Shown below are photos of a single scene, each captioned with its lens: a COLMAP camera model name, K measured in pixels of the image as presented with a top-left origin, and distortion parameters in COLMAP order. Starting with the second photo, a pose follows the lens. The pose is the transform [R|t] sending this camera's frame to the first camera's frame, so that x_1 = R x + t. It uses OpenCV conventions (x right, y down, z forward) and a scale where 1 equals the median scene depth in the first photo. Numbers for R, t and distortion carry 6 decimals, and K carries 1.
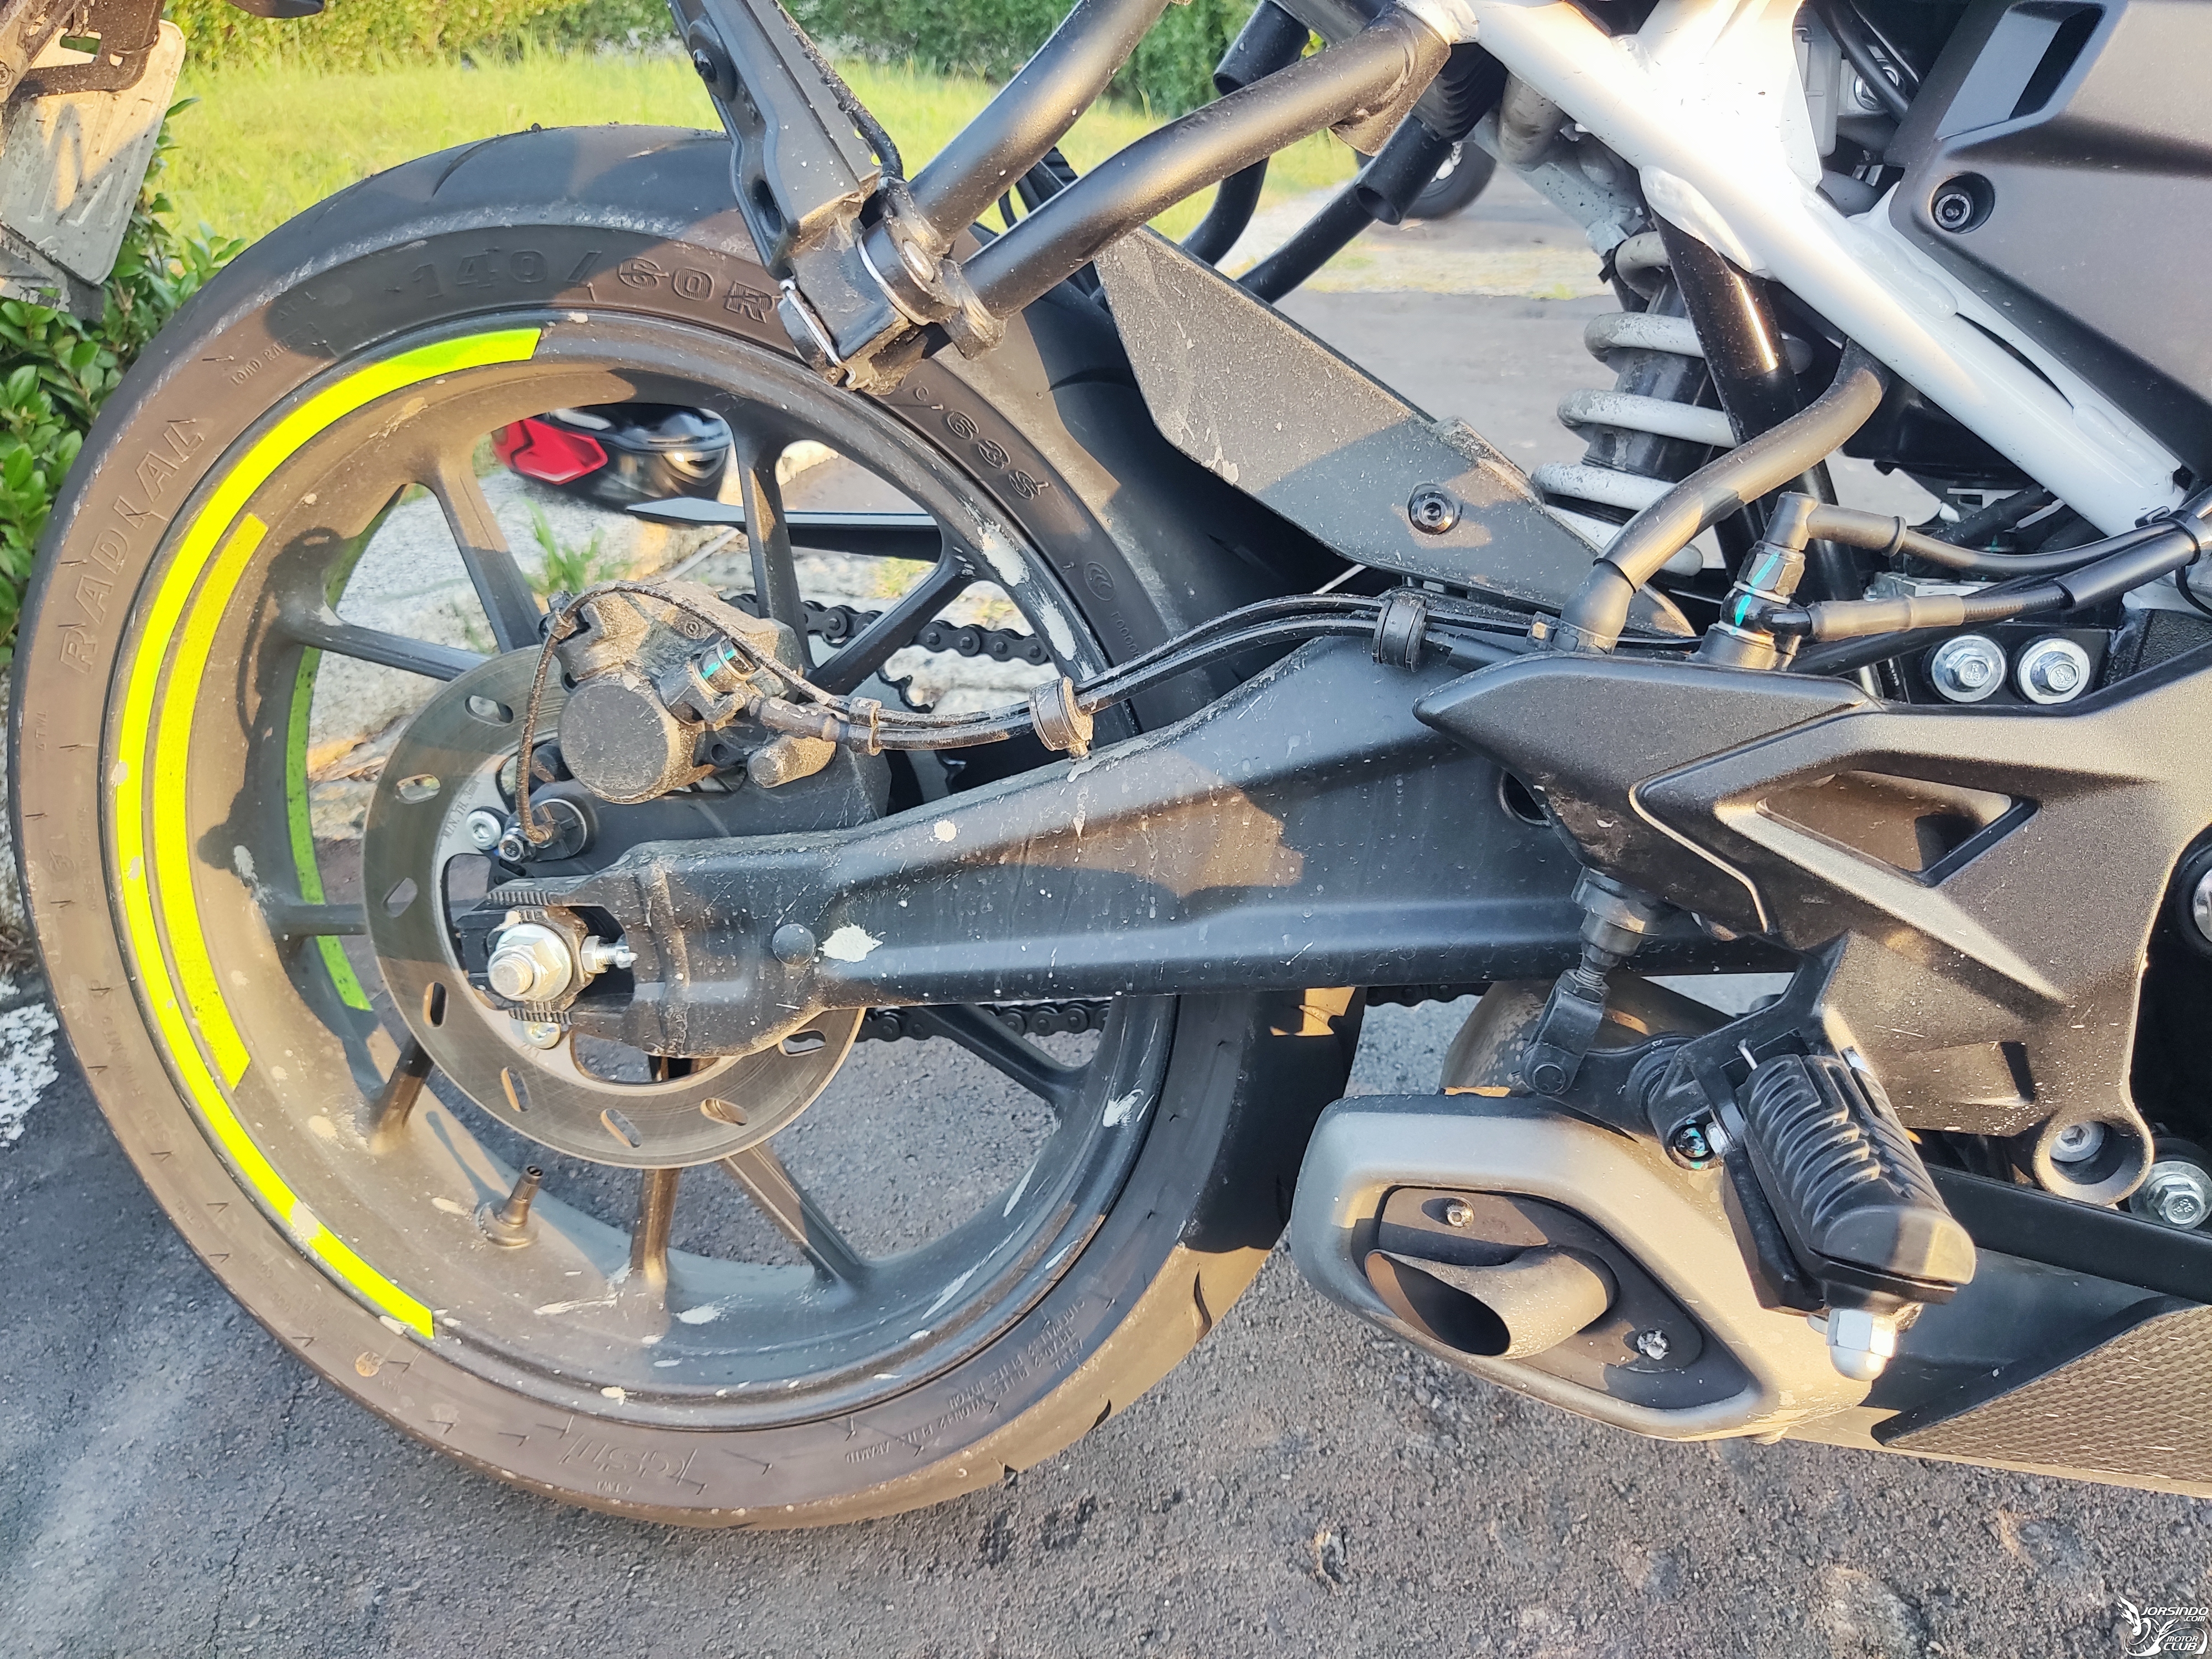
lens RADIAL K [[1700.6, 0, 1148.0], [0, 1700.6, 819.5], [0, 0, 1]] dist [0.035269, -0.087658]
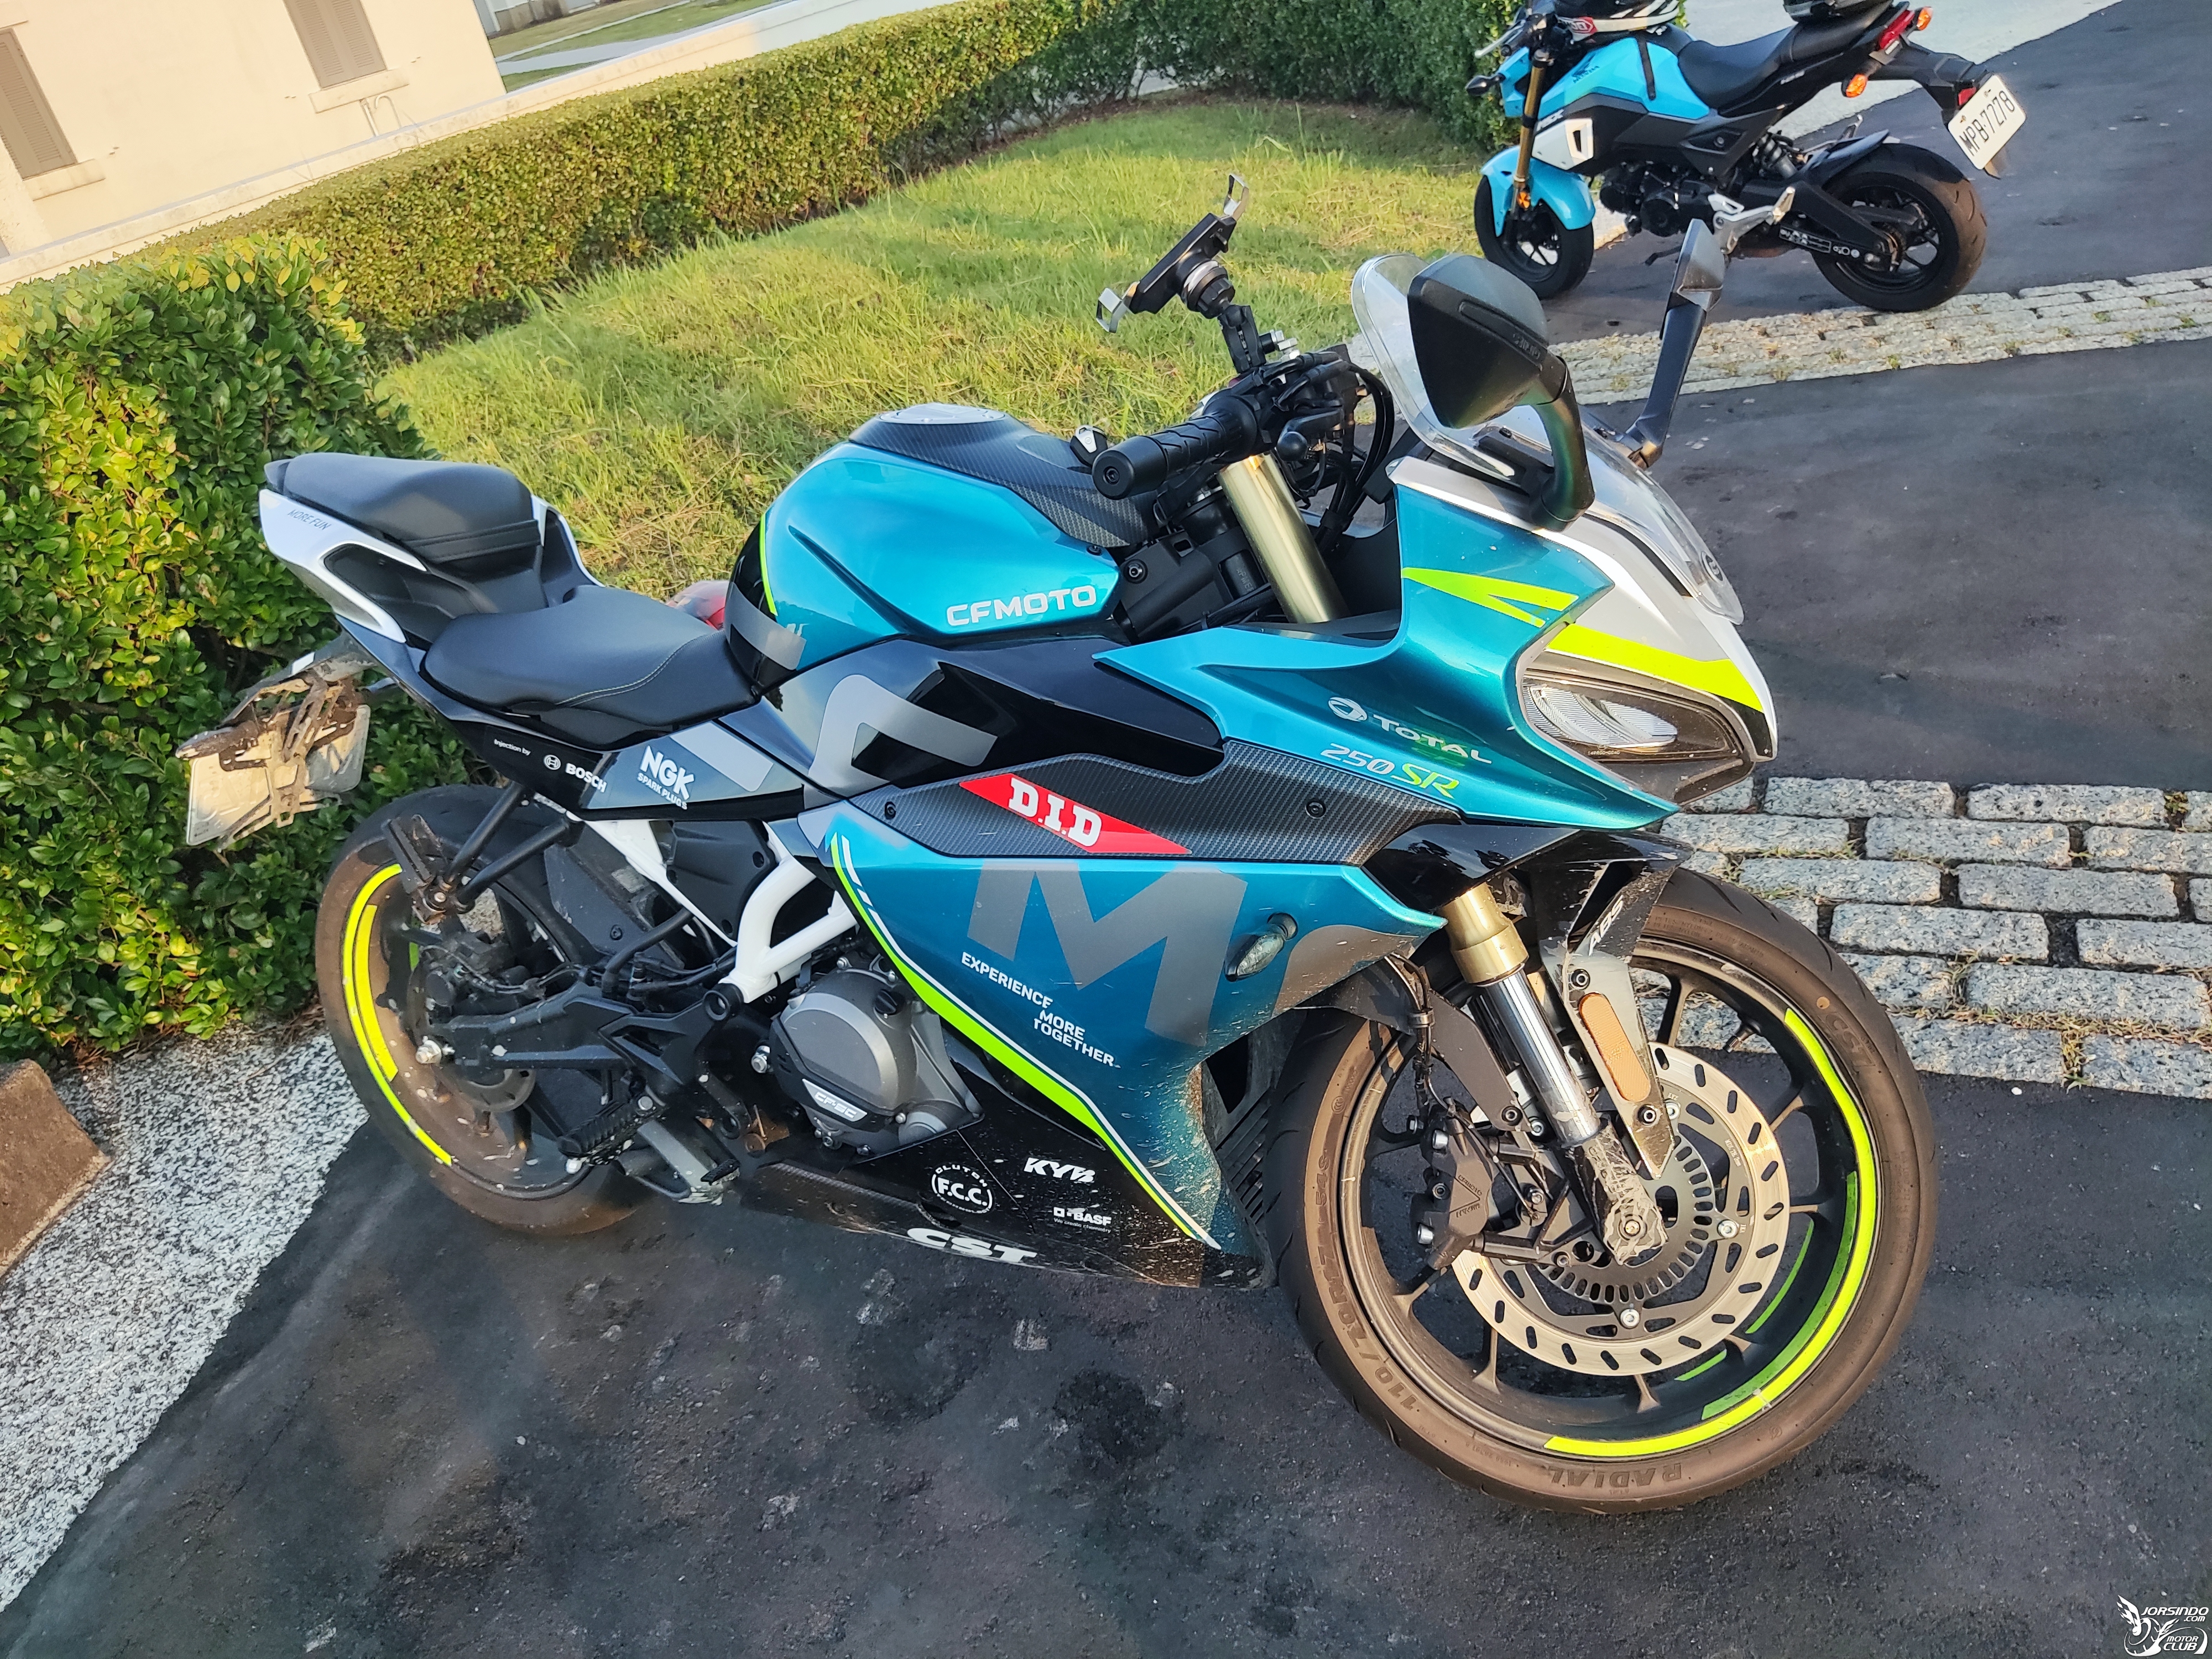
lens RADIAL K [[1683.0, 0, 1137.1], [0, 1683.0, 782.8], [0, 0, 1]] dist [0.090027, -0.184540]
pose [[0.952220, -0.028954, -0.304038, 2.201841], [0.038376, 0.998949, 0.025059, -0.523957], [0.302993, -0.035529, 0.952330, -1.927792]]
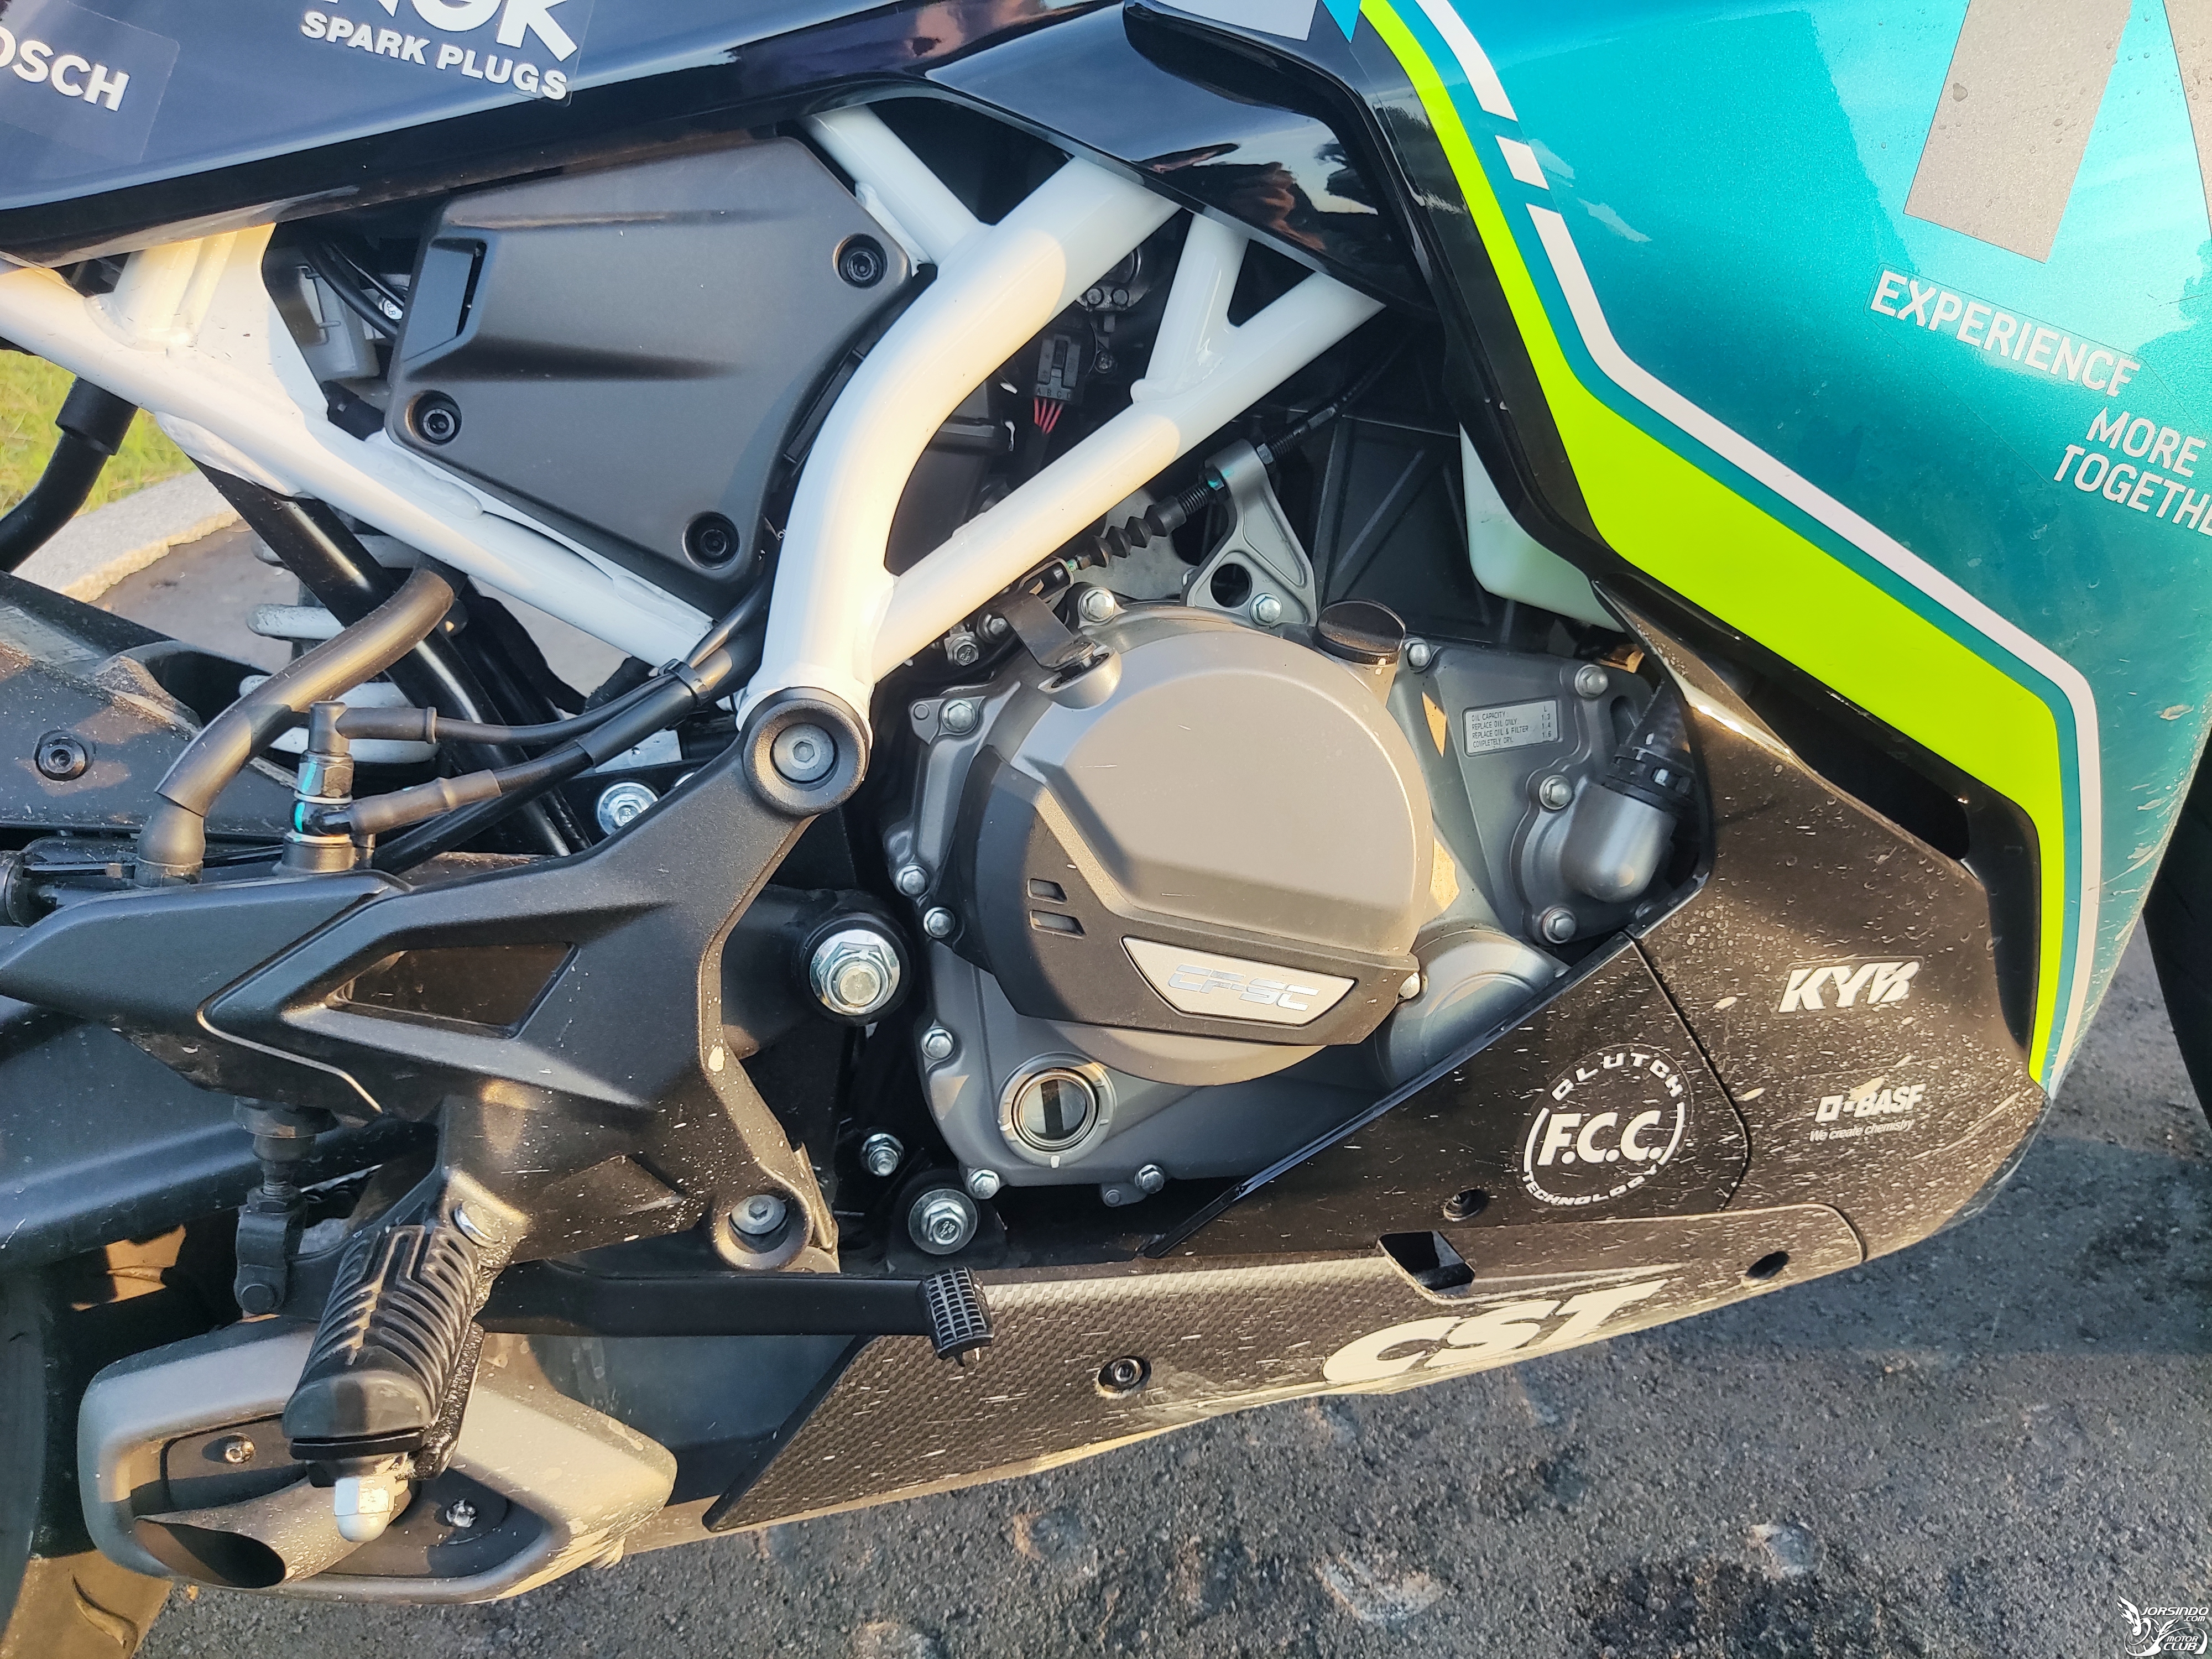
lens RADIAL K [[1728.9, 0, 1106.8], [0, 1728.9, 794.5], [0, 0, 1]] dist [-0.004922, -0.014815]
pose [[0.910264, -0.199212, 0.362951, 0.354266], [0.225172, 0.973851, -0.030206, 0.006376], [-0.347442, 0.109222, 0.931319, -0.140007]]
